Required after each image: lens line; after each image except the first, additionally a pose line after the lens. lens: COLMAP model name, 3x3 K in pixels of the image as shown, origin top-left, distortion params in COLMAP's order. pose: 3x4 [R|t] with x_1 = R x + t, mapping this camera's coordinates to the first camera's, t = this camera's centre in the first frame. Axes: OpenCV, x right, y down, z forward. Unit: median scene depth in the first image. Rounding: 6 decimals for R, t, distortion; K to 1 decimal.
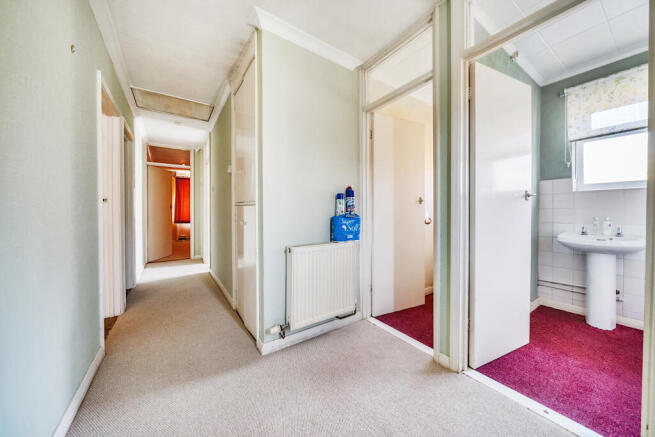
lens RADIAL K [[229.1, 0, 329.1], [0, 229.1, 210.8], [0, 0, 1]] dist [-0.000674, -0.000107]
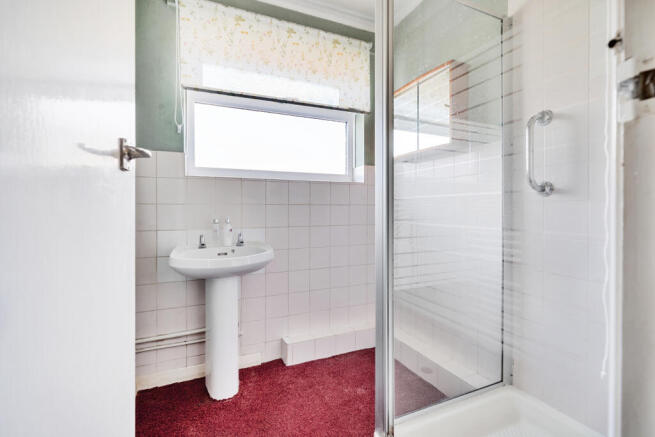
lens RADIAL K [[288.0, 0, 327.5], [0, 288.0, 209.3], [0, 0, 1]] dist [-0.033623, -0.000034]
pose [[0.188403, 0.002382, 0.982089, 0.444870], [0.003234, 0.999990, -0.003046, 0.007028], [-0.982086, 0.003750, 0.188394, 0.540247]]
